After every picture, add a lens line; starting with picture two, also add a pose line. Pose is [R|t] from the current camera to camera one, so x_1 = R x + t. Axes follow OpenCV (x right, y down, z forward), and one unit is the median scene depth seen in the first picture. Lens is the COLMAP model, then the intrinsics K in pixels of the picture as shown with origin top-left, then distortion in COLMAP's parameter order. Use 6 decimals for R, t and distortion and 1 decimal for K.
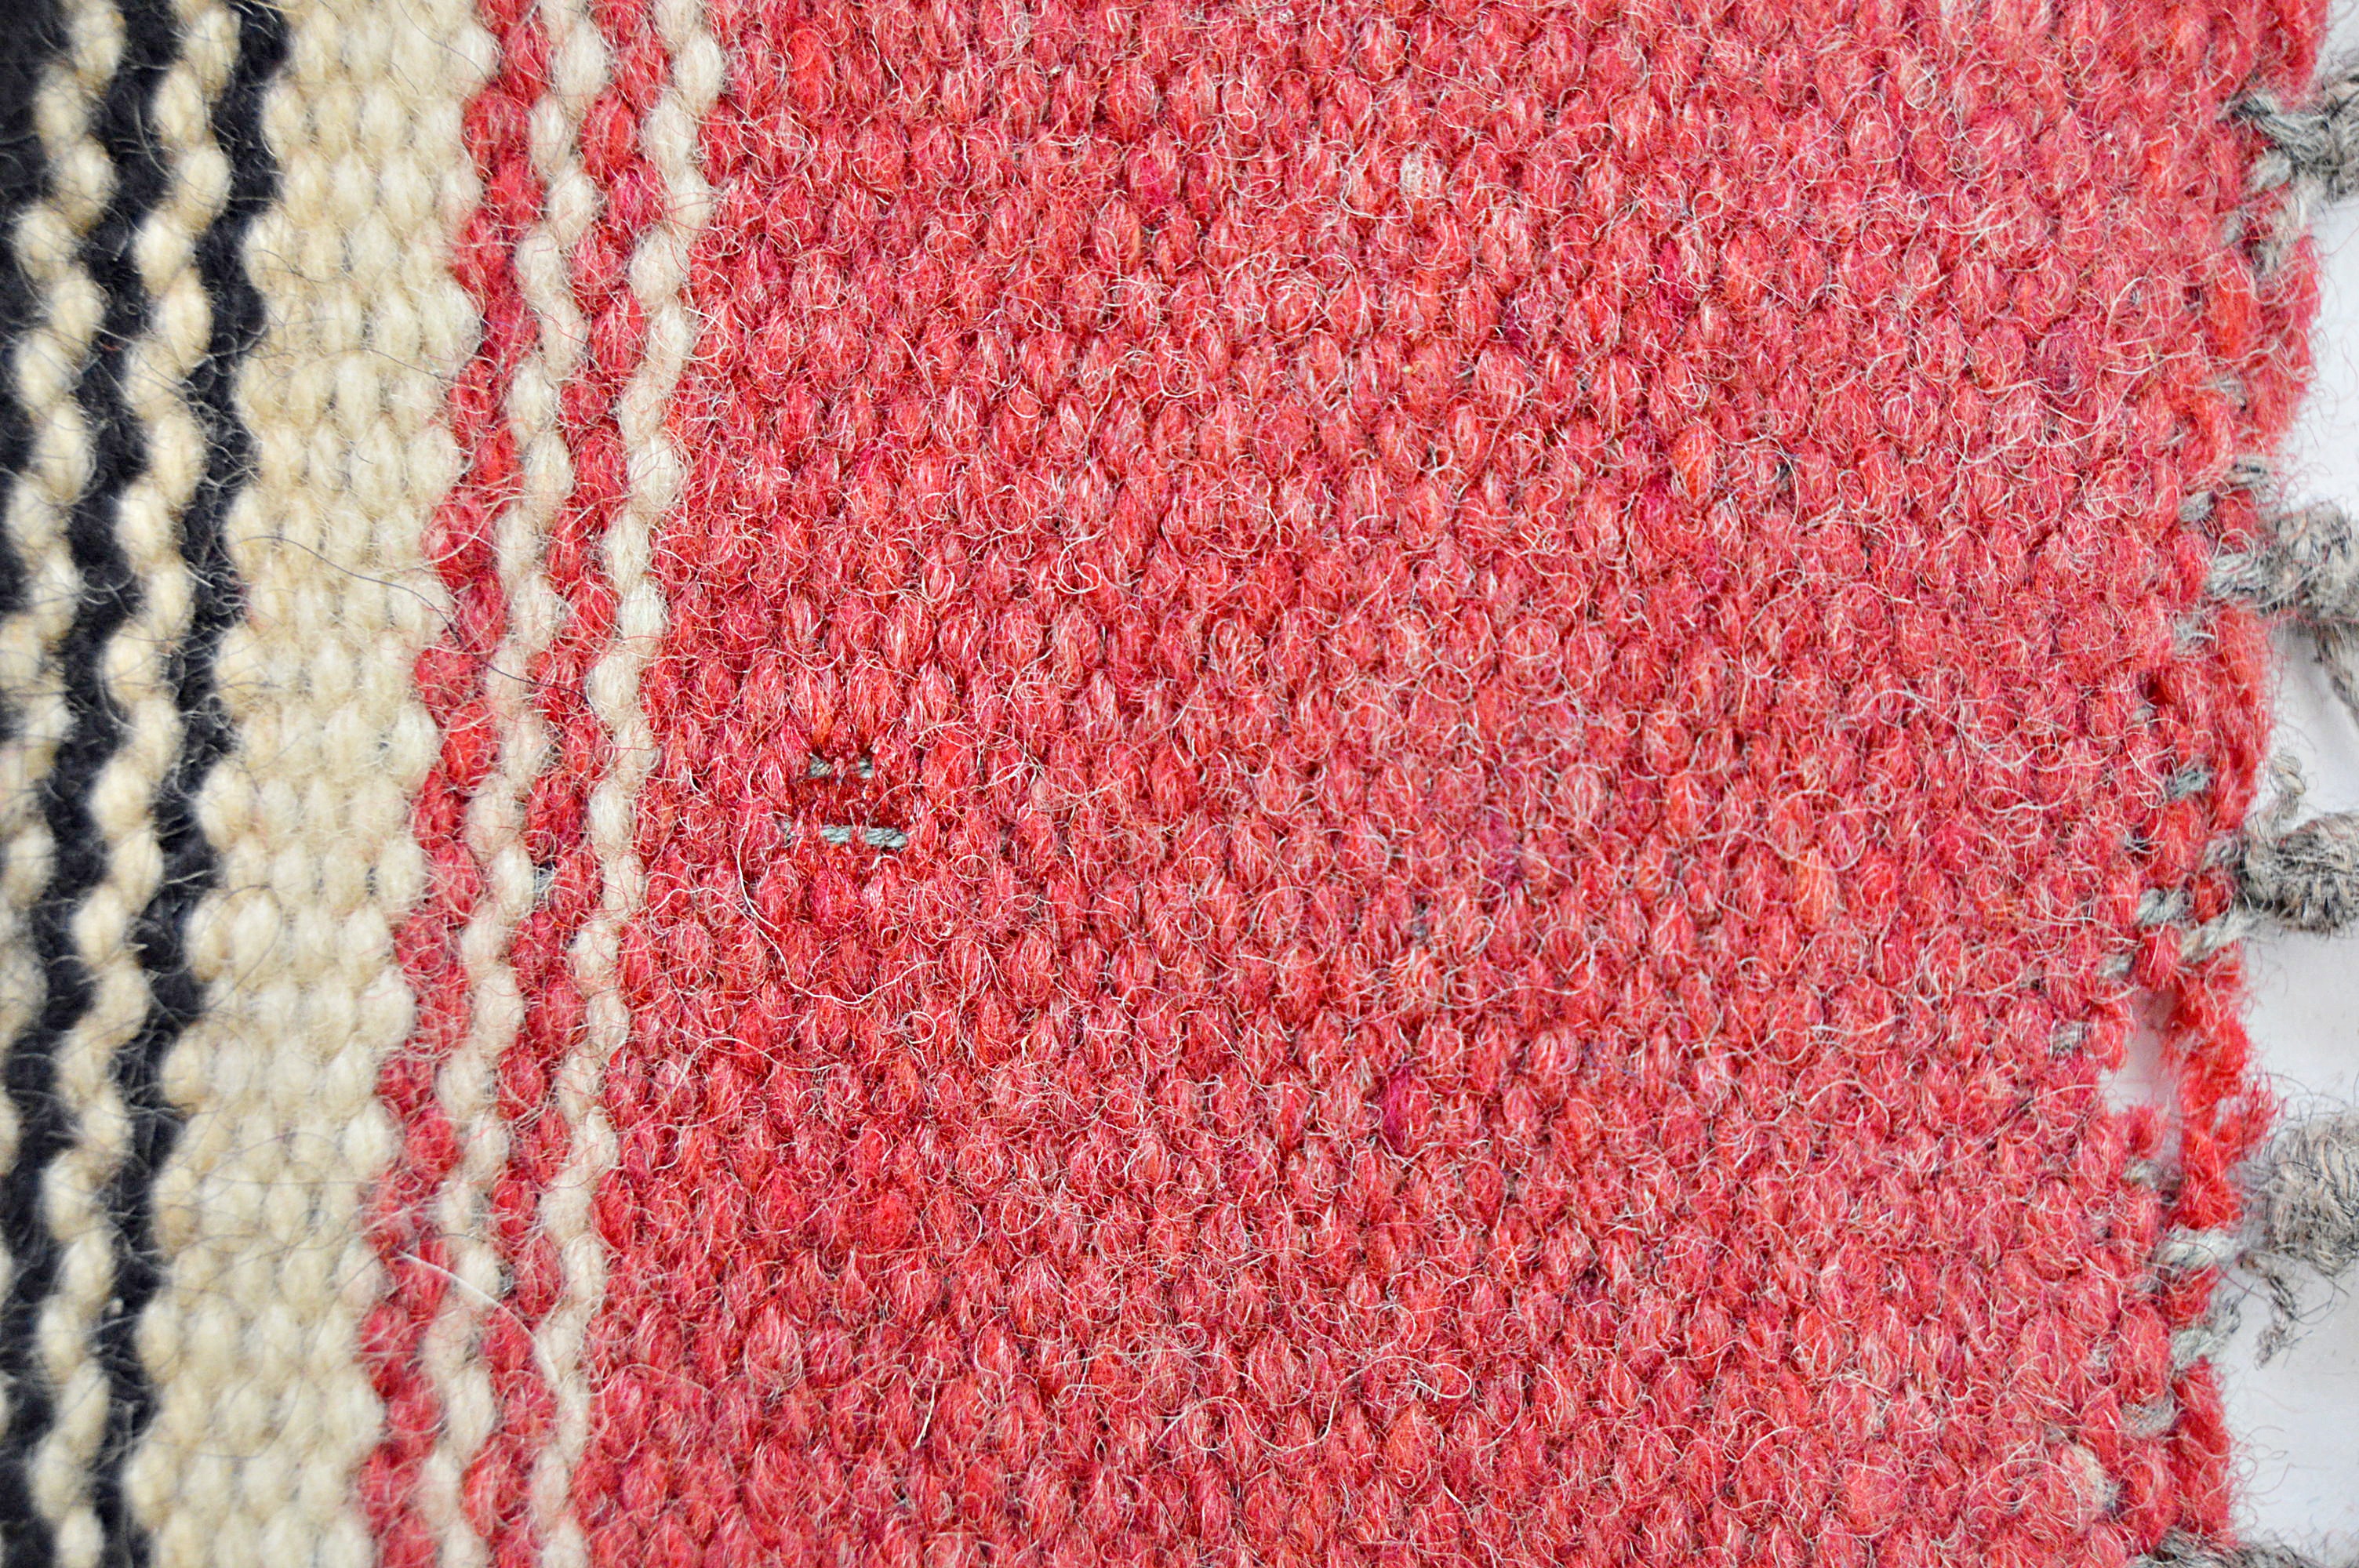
lens RADIAL K [[4288.3, 0, 1178.8], [0, 4288.3, 795.0], [0, 0, 1]] dist [-0.068590, 0.000000]
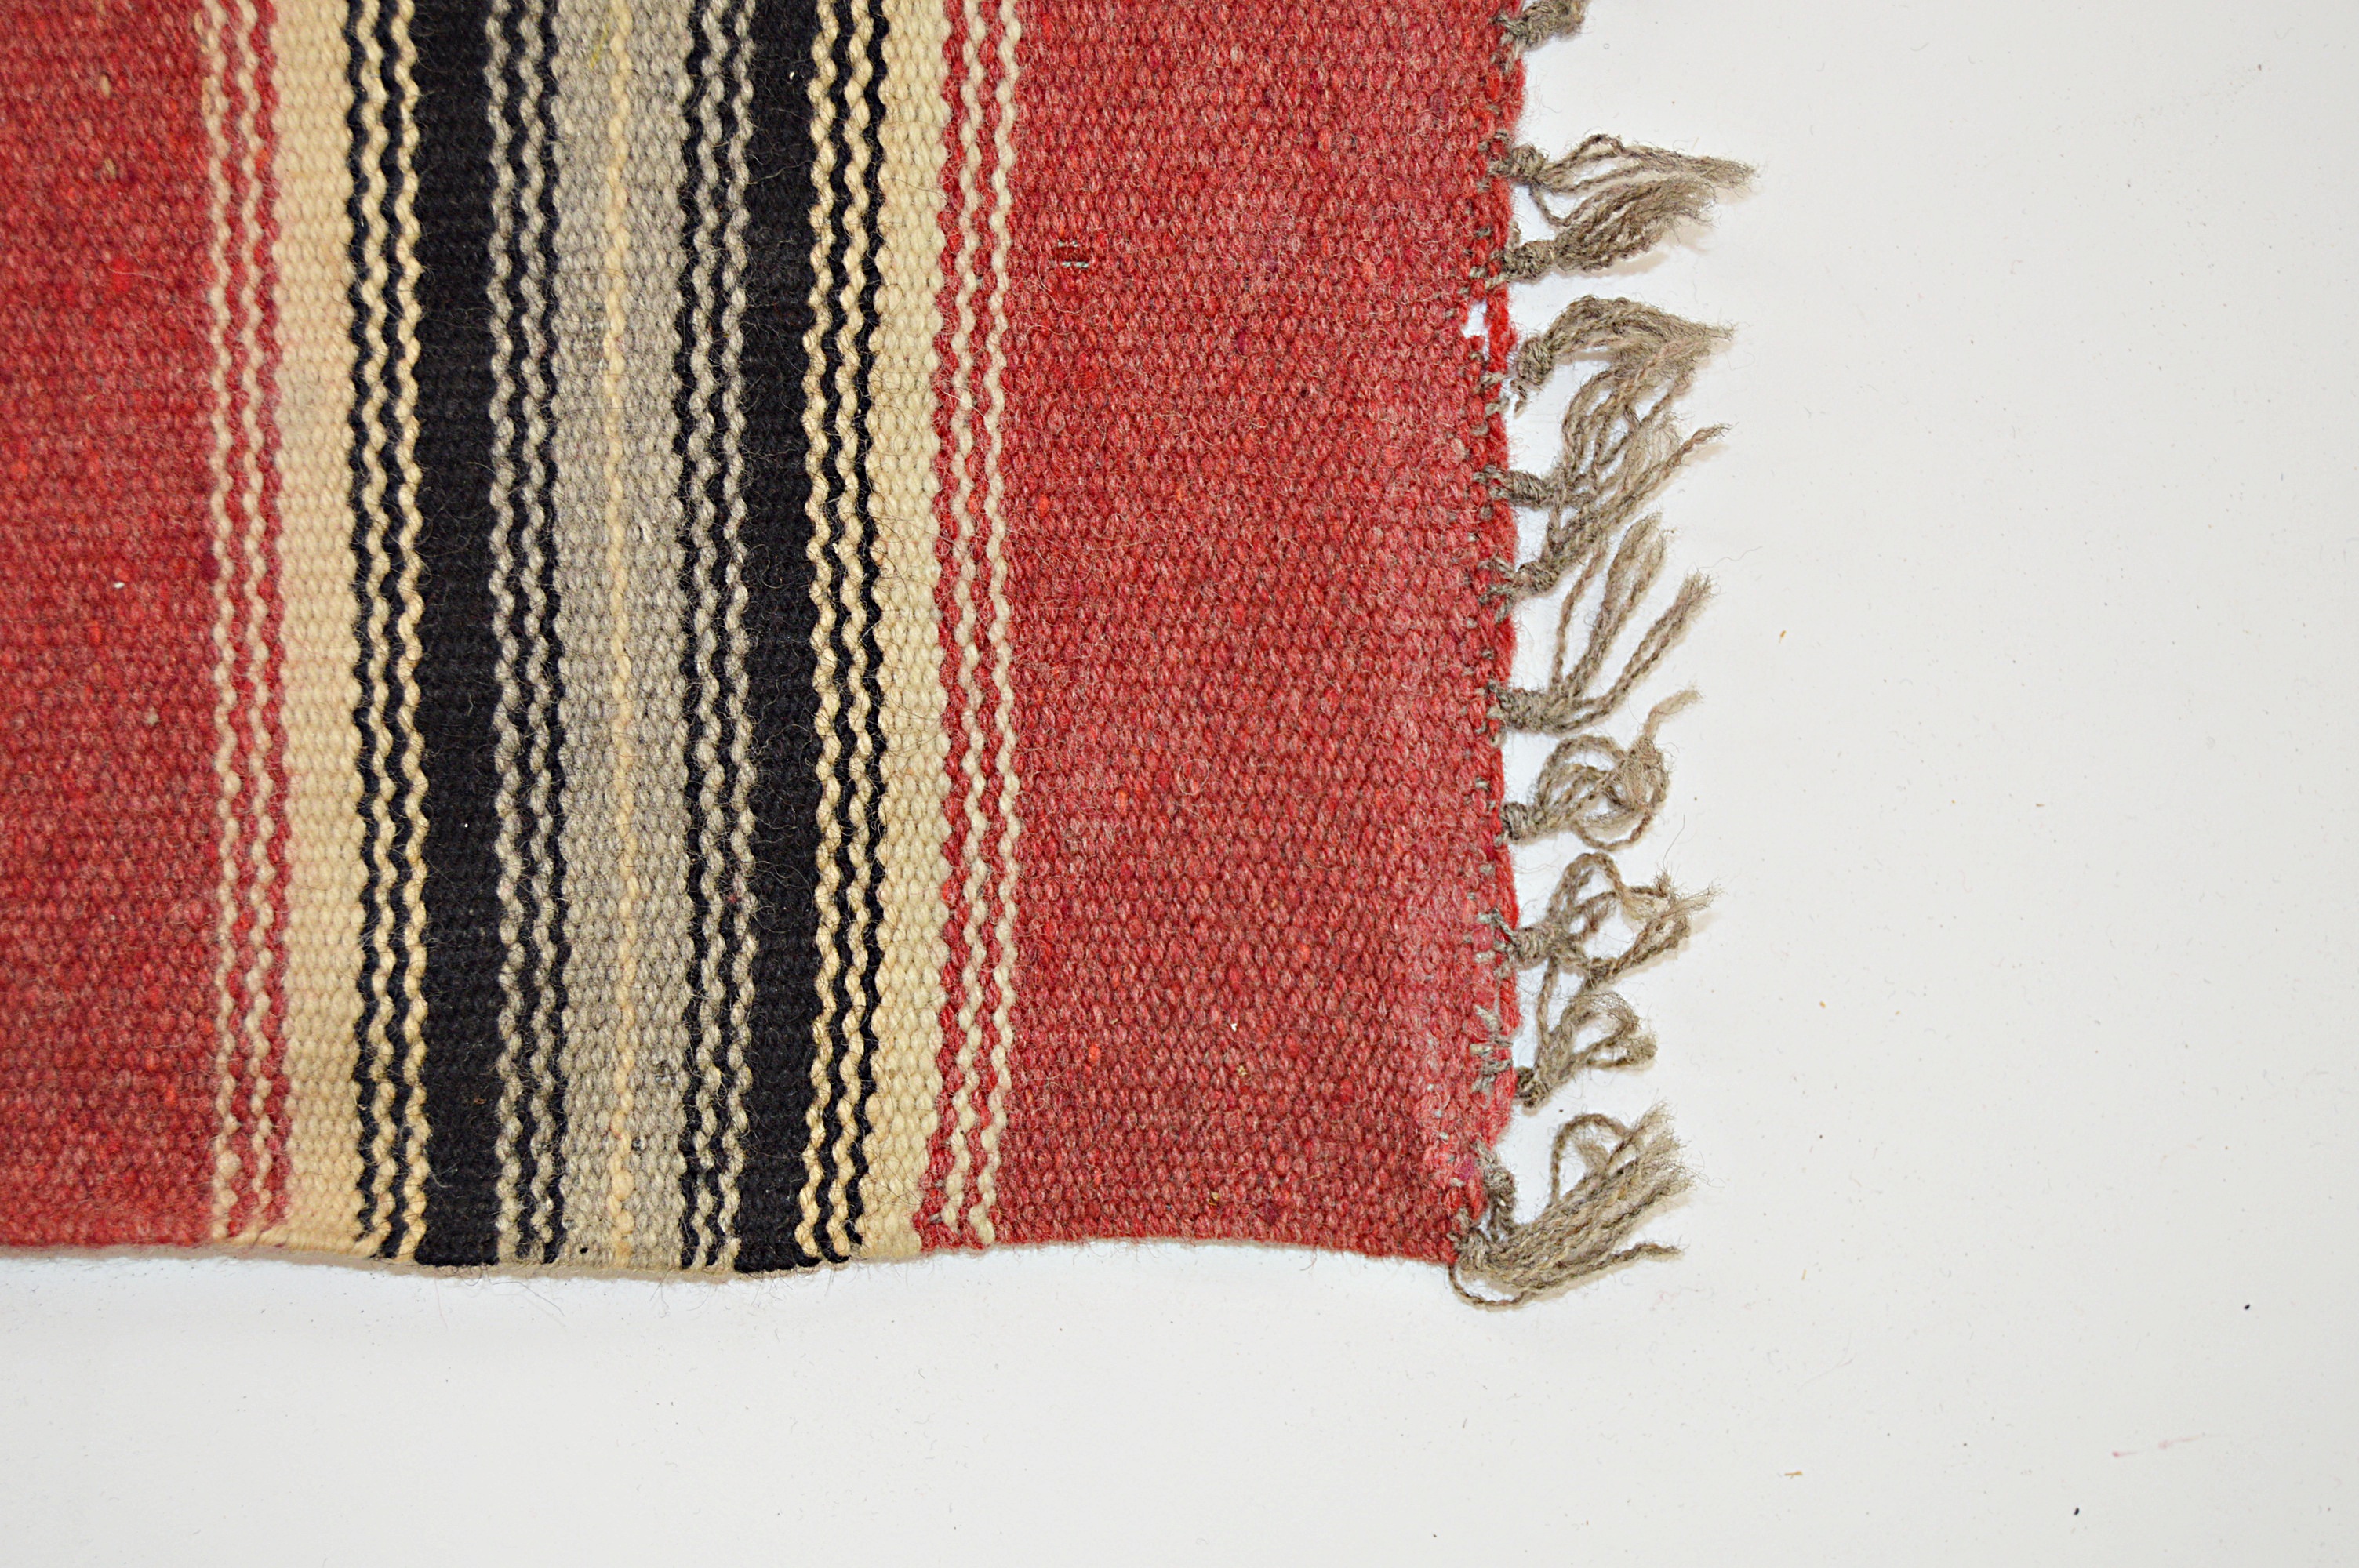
lens RADIAL K [[3693.9, 0, 1176.4], [0, 3693.9, 776.5], [0, 0, 1]] dist [0.047043, 0.000000]
pose [[0.998979, -0.045040, 0.003592, -0.024088], [0.044870, 0.998259, 0.038291, 0.294372], [-0.005310, -0.038090, 0.999260, -1.834414]]
